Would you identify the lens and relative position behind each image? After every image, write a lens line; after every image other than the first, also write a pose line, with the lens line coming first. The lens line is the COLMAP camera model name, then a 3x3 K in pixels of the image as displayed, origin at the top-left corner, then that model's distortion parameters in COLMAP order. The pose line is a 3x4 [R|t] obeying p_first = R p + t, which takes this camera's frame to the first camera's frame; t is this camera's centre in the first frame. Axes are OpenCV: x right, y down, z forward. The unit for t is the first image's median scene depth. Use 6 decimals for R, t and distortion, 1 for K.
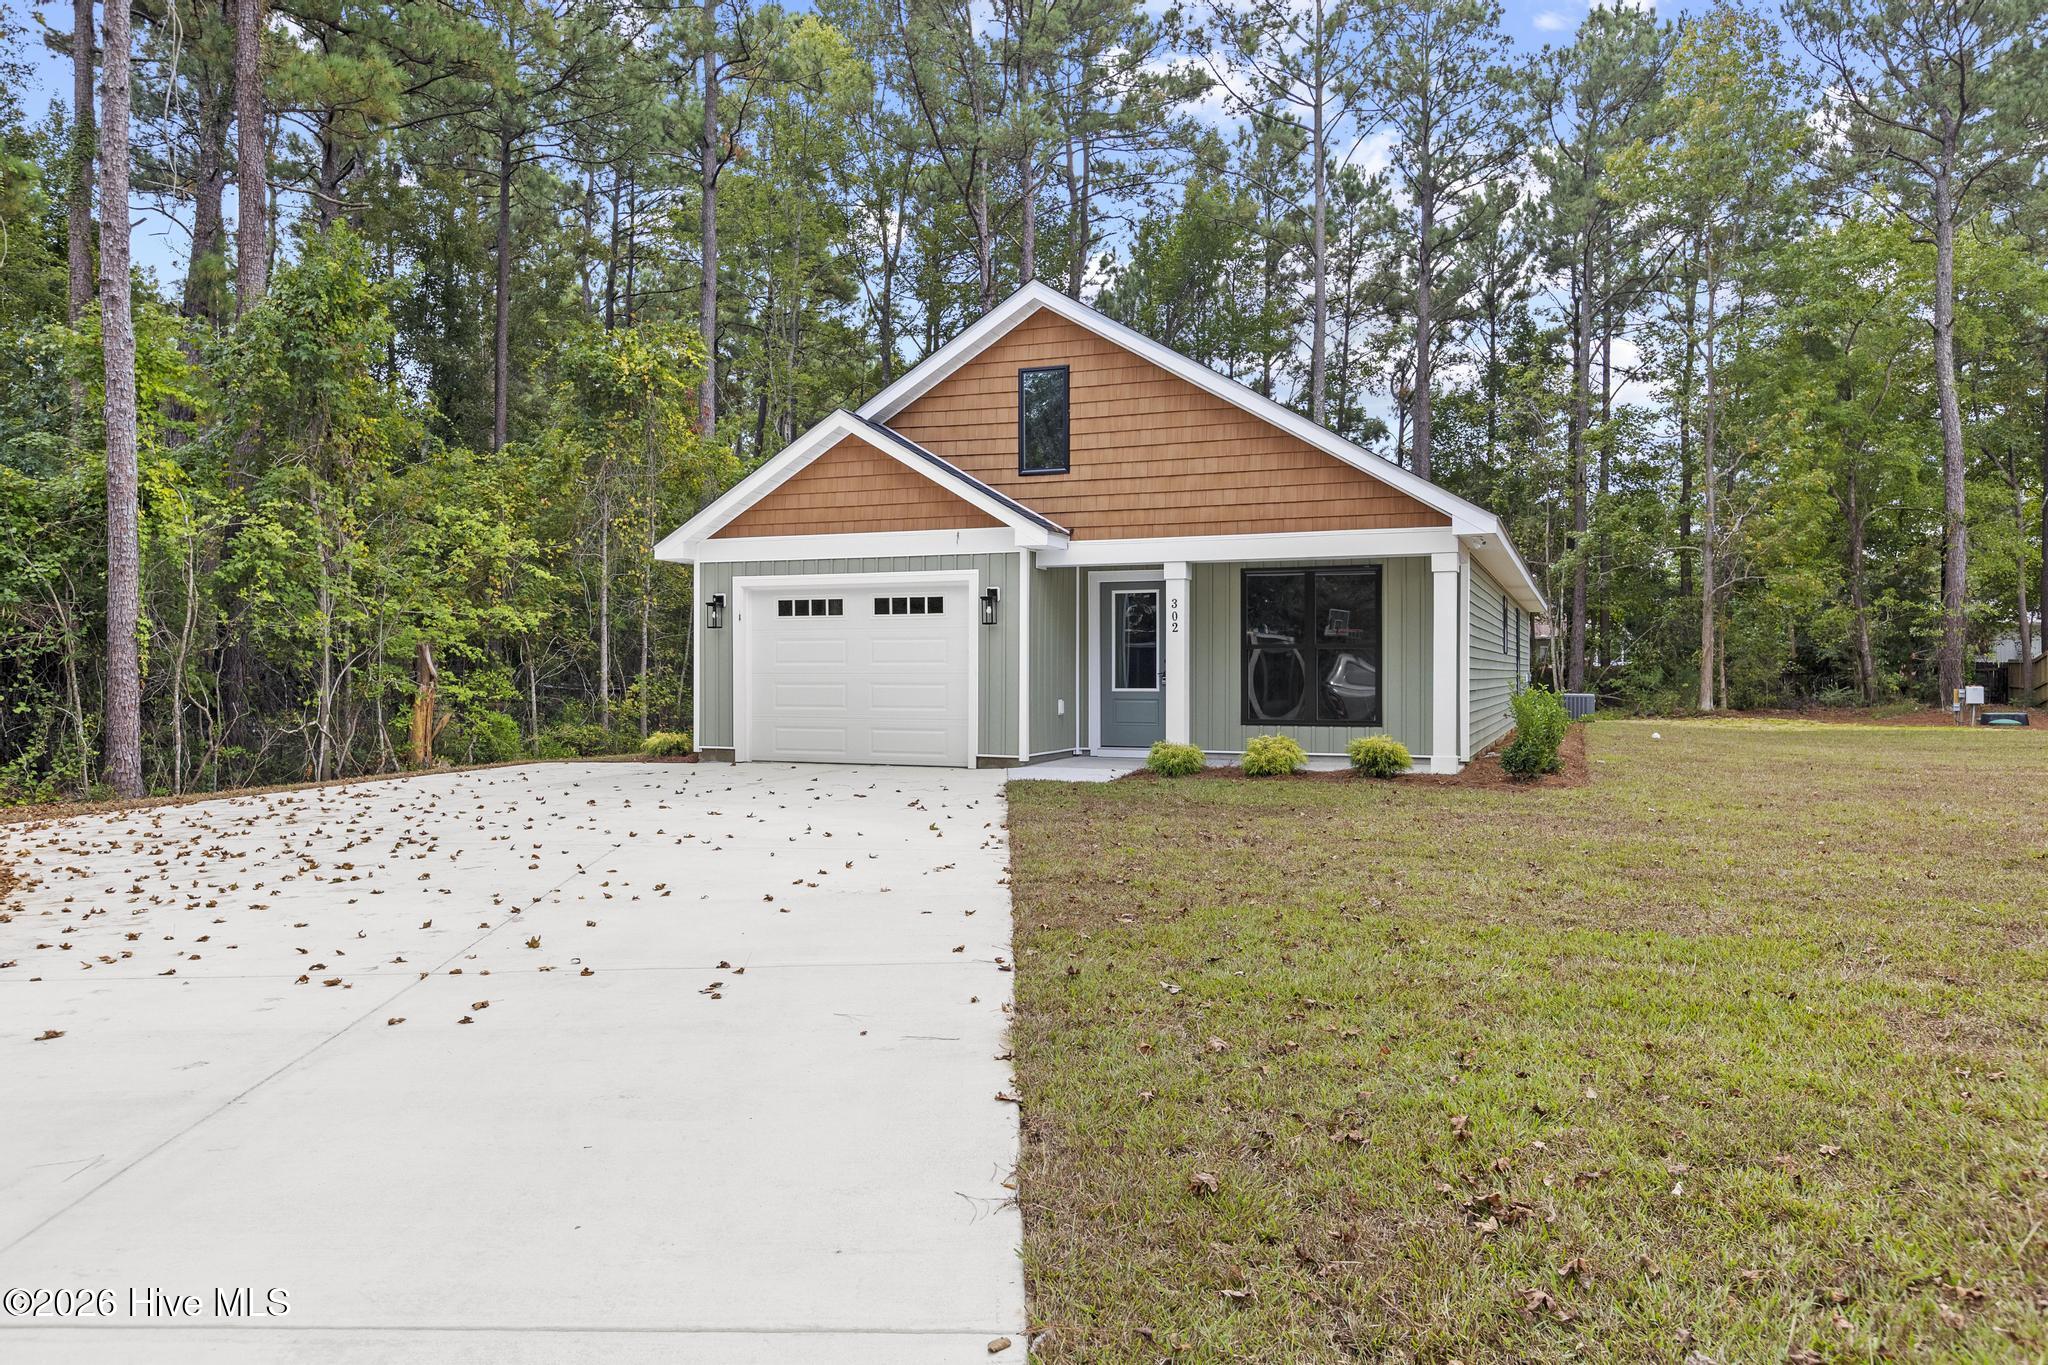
lens RADIAL K [[1502.2, 0, 1025.2], [0, 1502.2, 671.3], [0, 0, 1]] dist [0.001789, -0.000604]
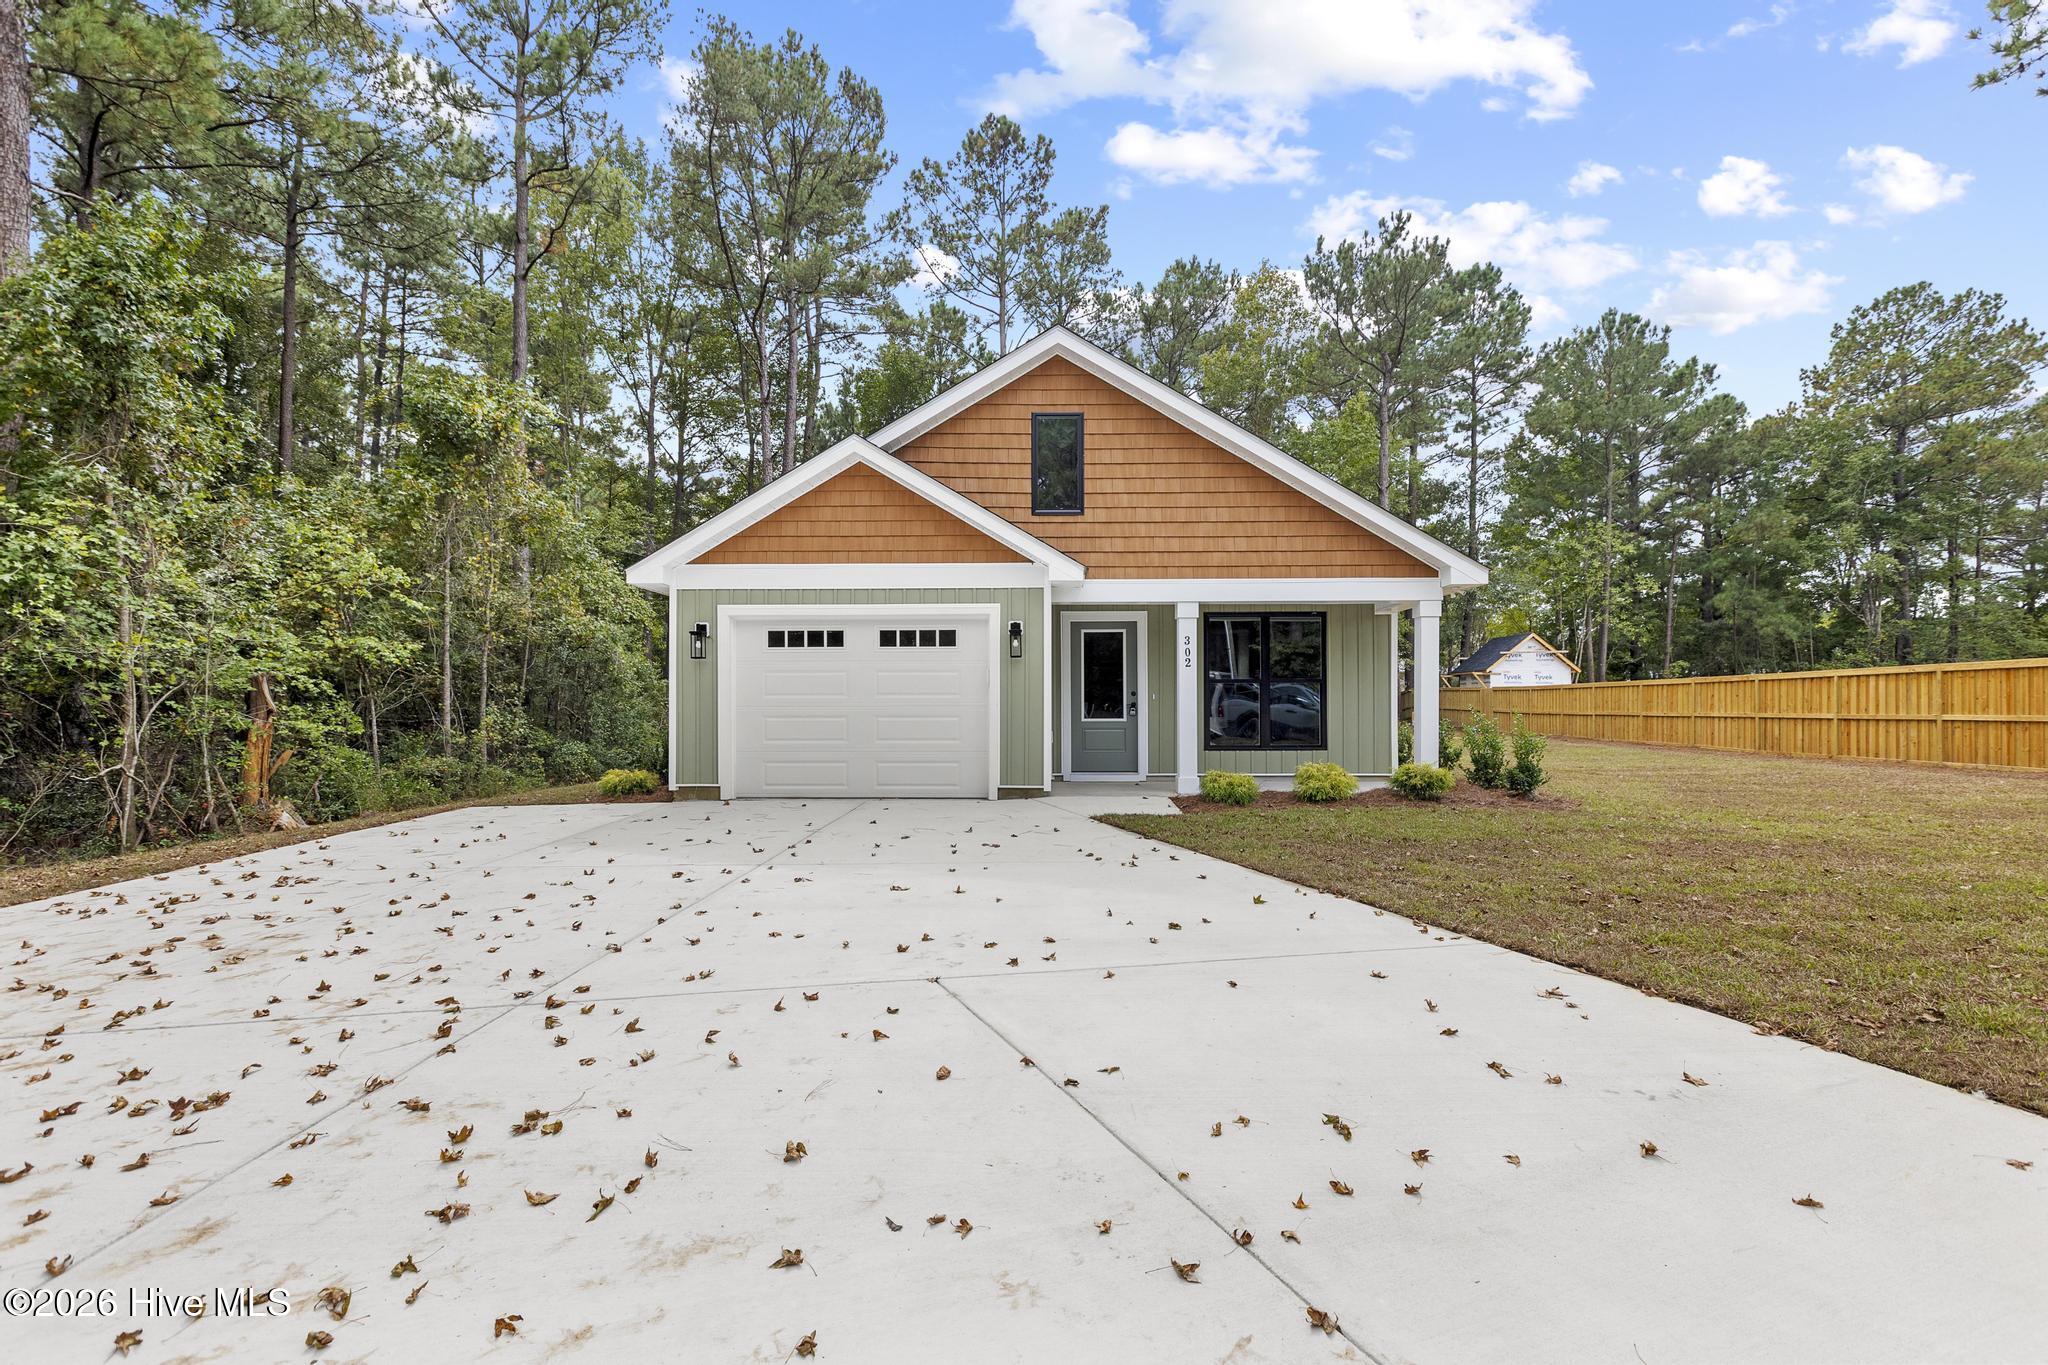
lens RADIAL K [[947.1, 0, 1032.5], [0, 947.1, 692.9], [0, 0, 1]] dist [-0.001200, -0.000038]
pose [[0.926429, -0.000447, 0.376469, -0.240609], [0.003317, 0.999970, -0.006976, -0.002648], [-0.376455, 0.007711, 0.926403, 0.379718]]
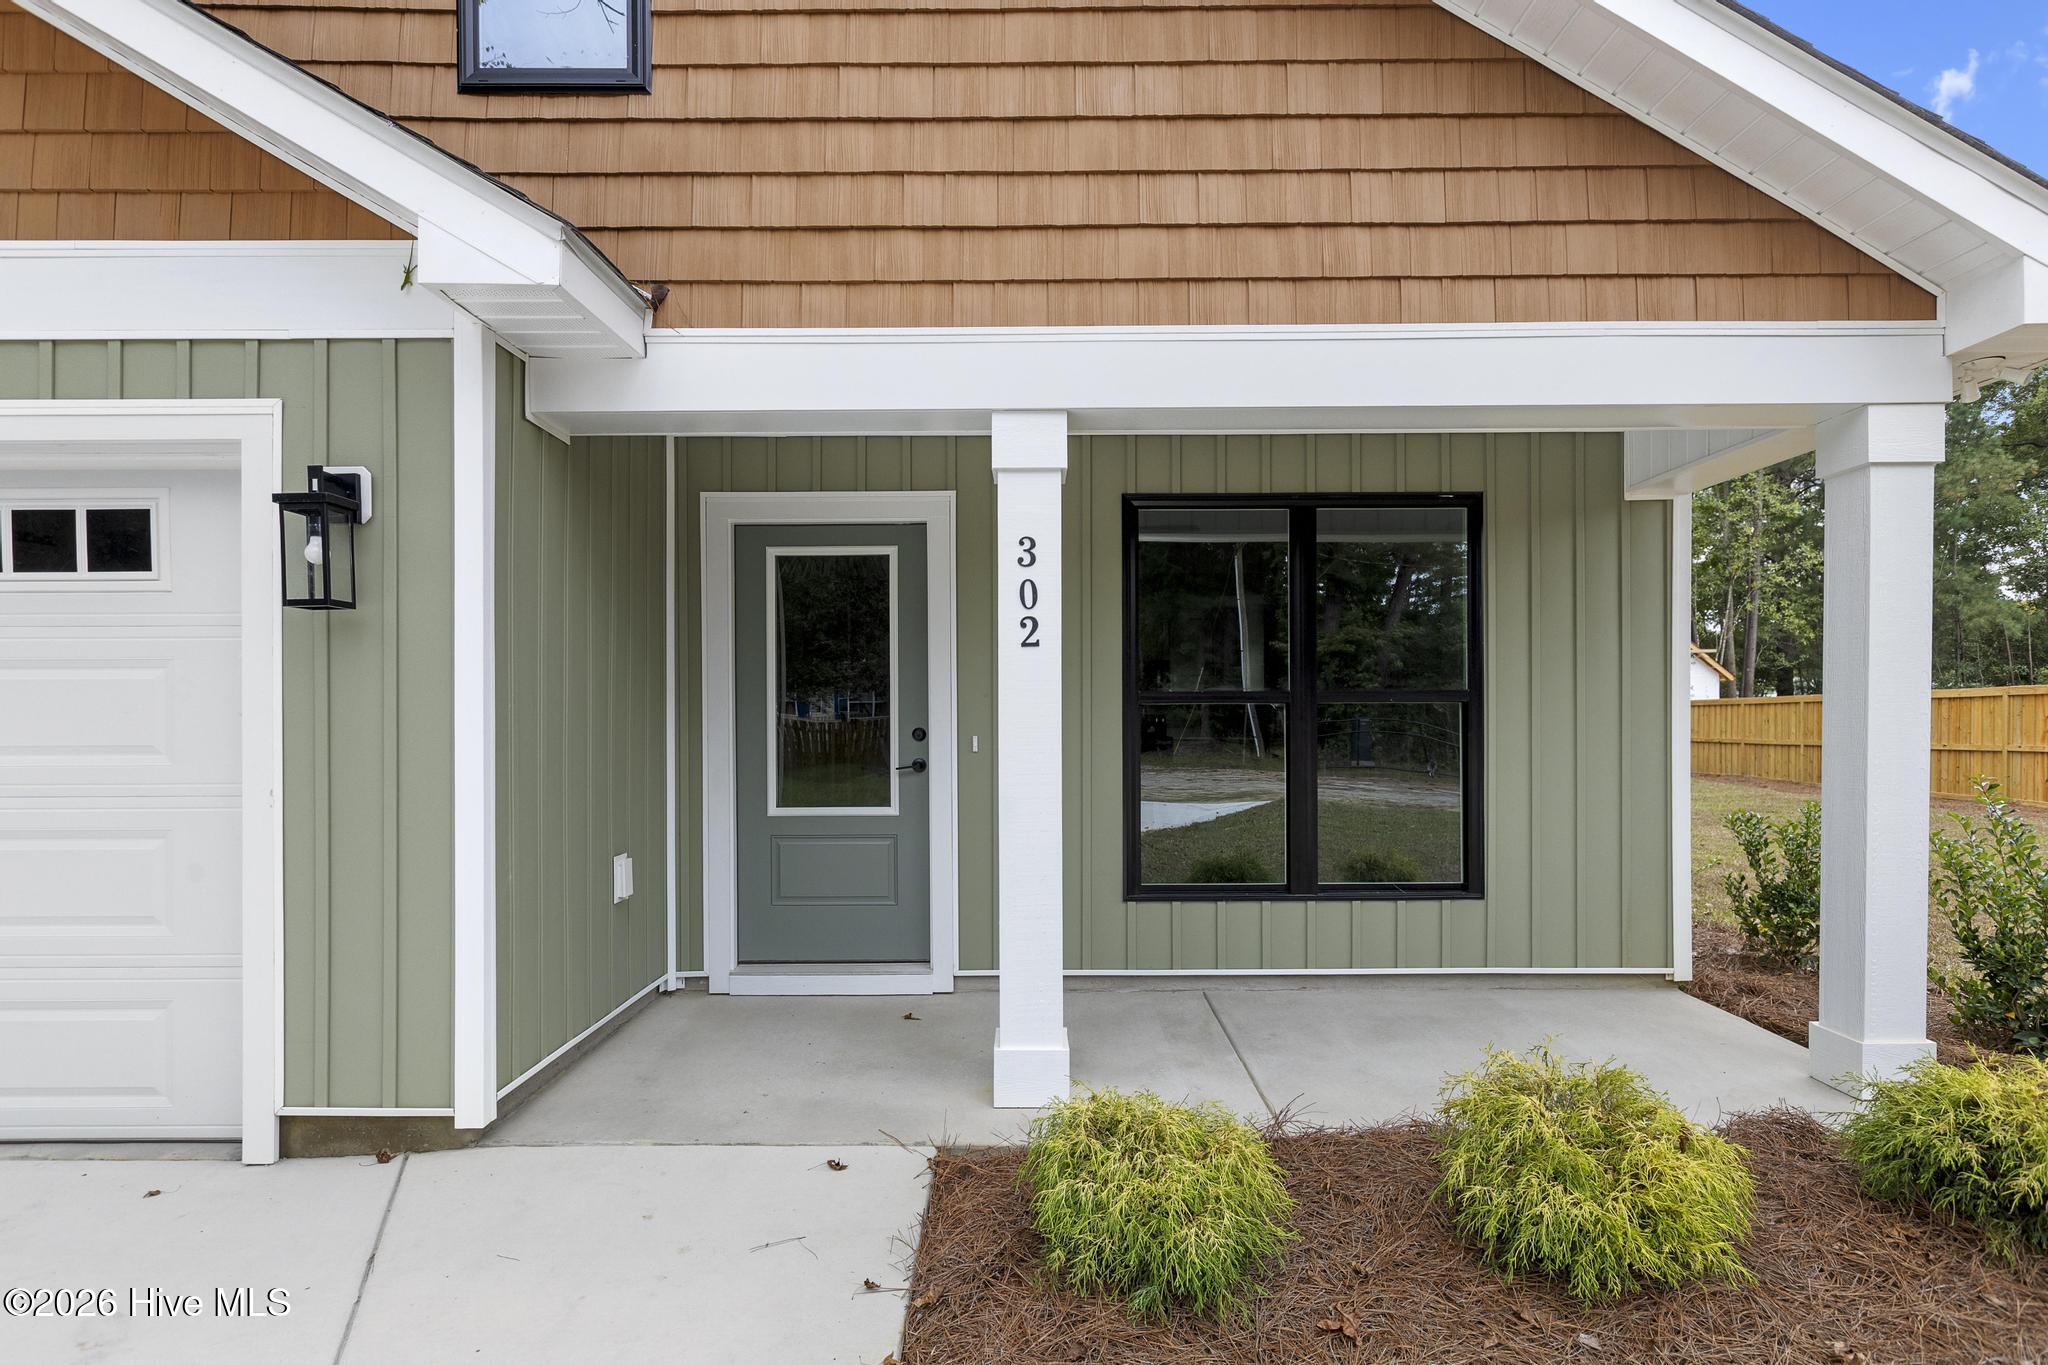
lens RADIAL K [[1050.9, 0, 1032.9], [0, 1050.9, 717.7], [0, 0, 1]] dist [-0.002186, -0.000251]
pose [[0.922799, -0.005573, 0.385242, 0.018165], [0.004225, 0.999982, 0.004346, -0.012052], [-0.385259, -0.002383, 0.922805, 0.745359]]
